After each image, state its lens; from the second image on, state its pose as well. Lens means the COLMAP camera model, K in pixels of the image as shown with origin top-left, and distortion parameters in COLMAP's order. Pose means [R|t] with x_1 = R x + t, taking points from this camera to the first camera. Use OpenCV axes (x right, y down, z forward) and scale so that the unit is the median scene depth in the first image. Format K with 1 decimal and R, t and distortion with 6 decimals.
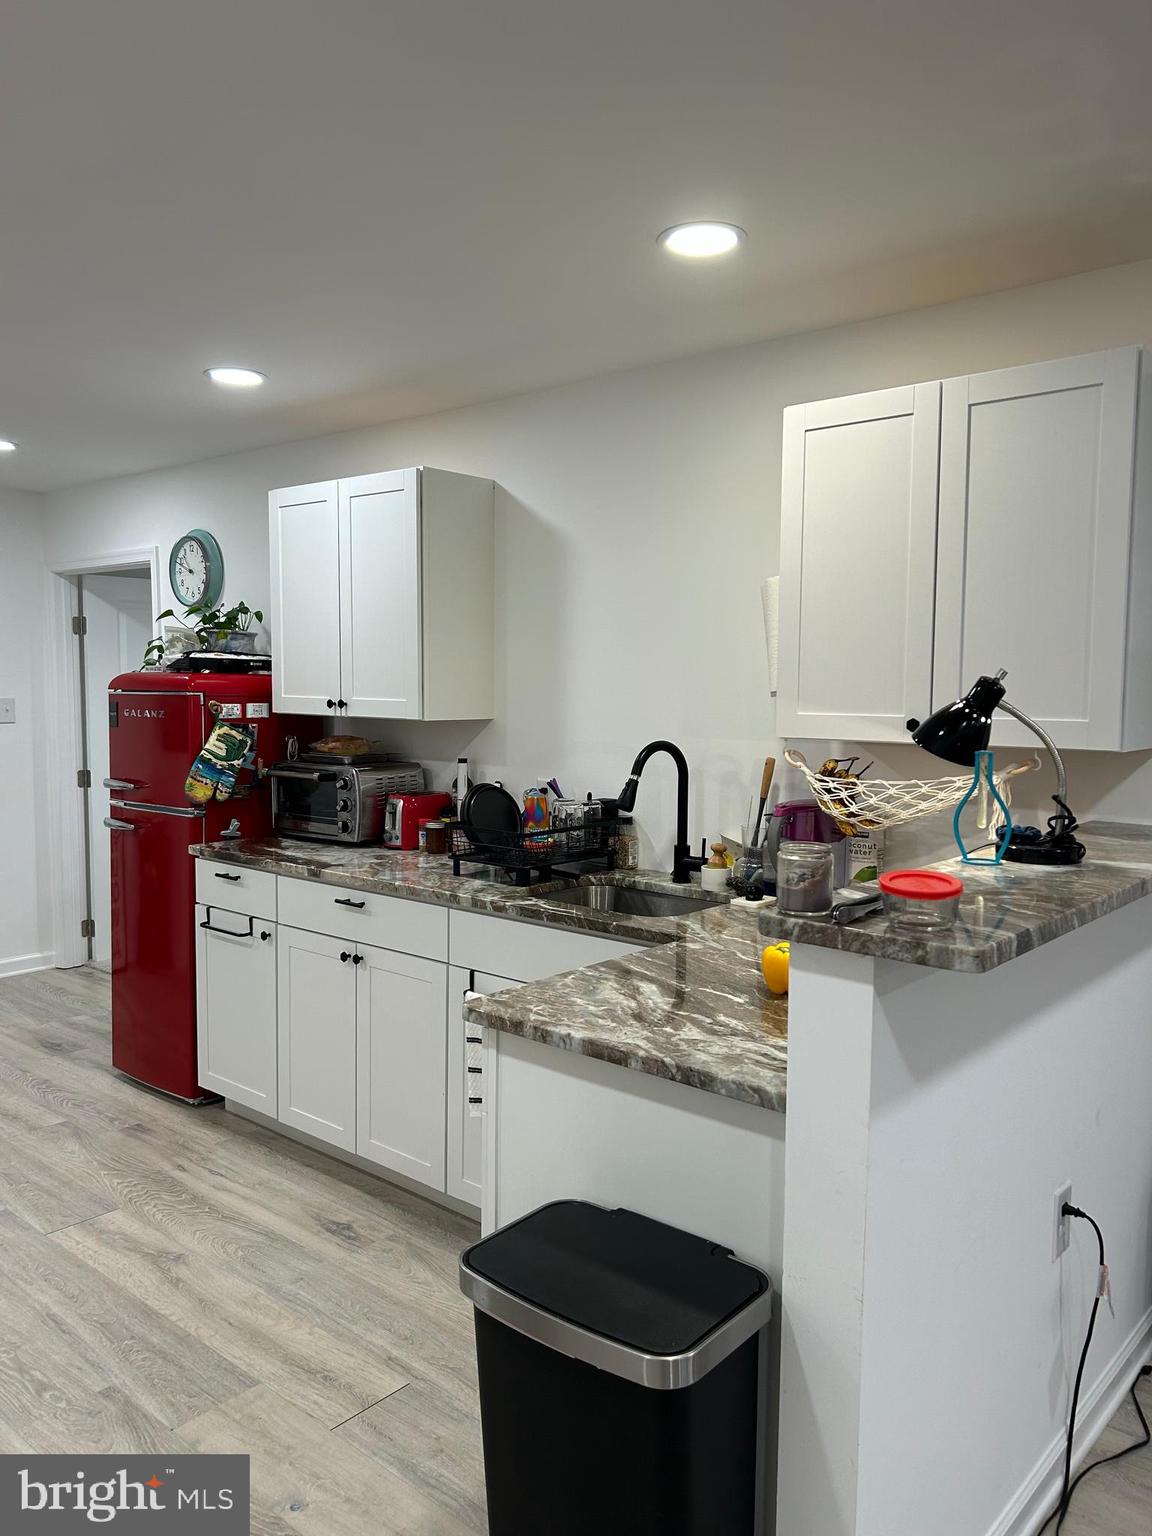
lens RADIAL K [[1163.5, 0, 563.0], [0, 1163.5, 770.6], [0, 0, 1]] dist [0.039320, -0.042865]
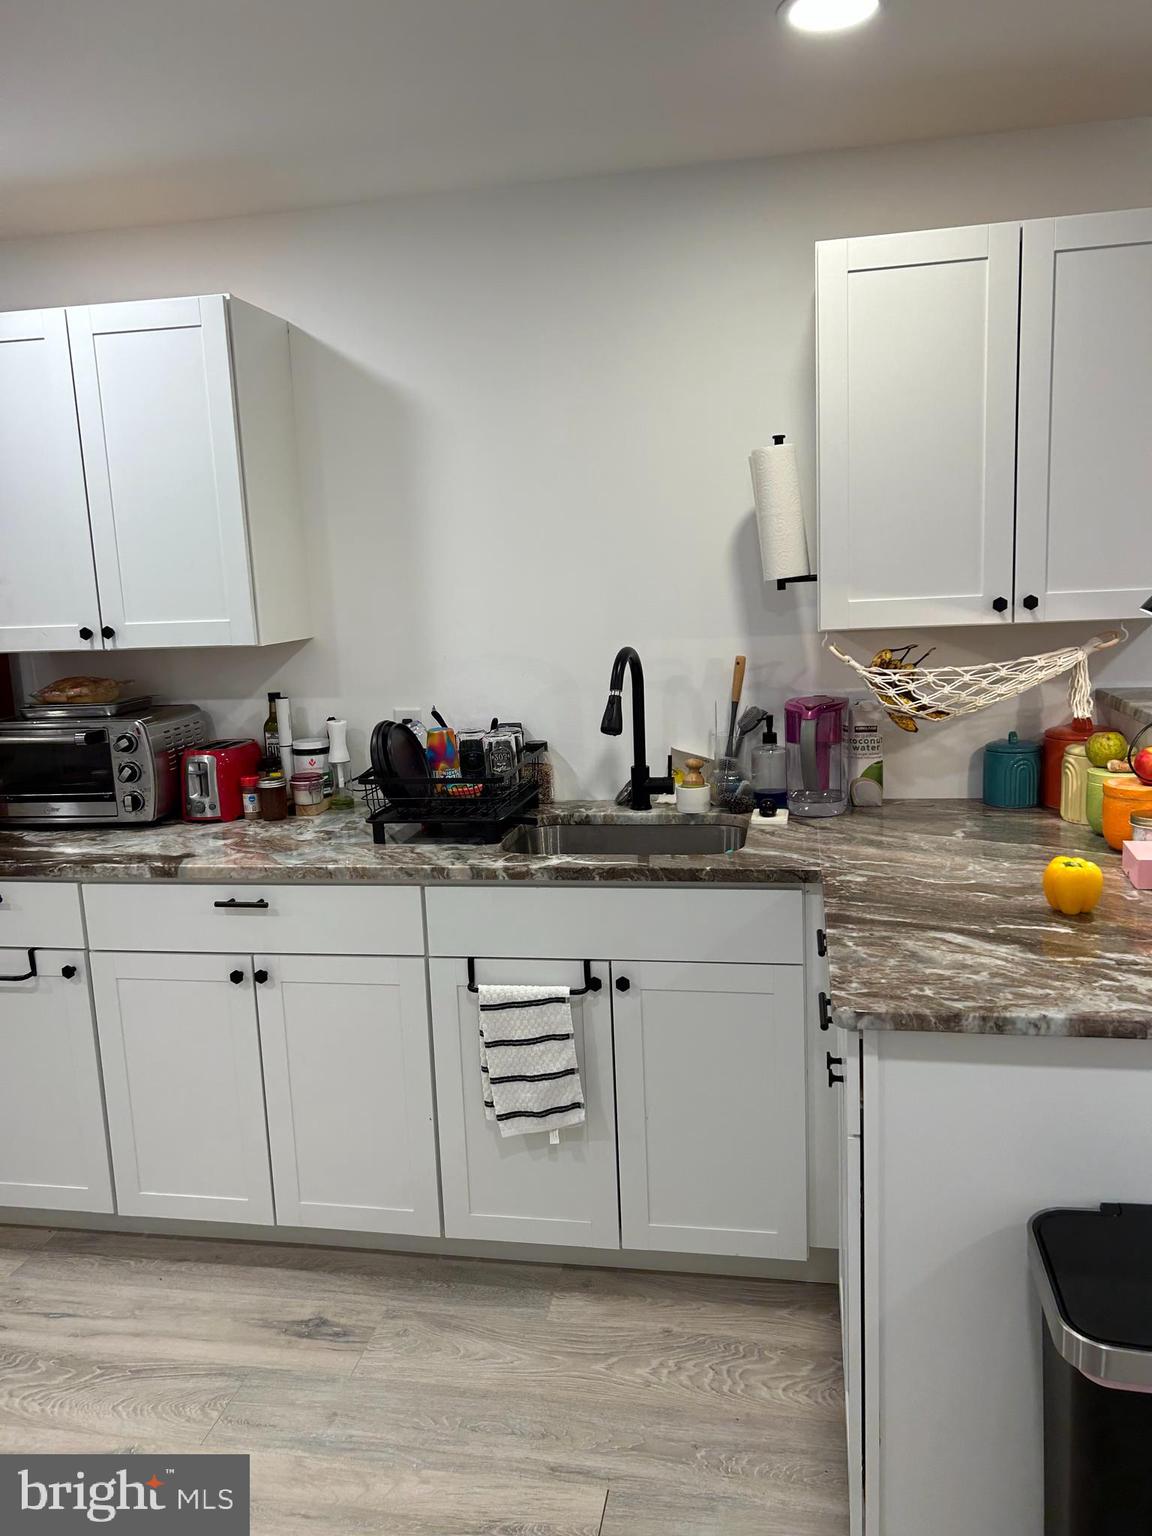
lens RADIAL K [[1163.5, 0, 574.6], [0, 1163.5, 769.8], [0, 0, 1]] dist [0.039320, -0.042865]
pose [[0.860398, -0.131763, 0.492295, -0.387228], [0.089901, 0.990091, 0.107876, -0.032522], [-0.501631, -0.048558, 0.863718, 0.293254]]
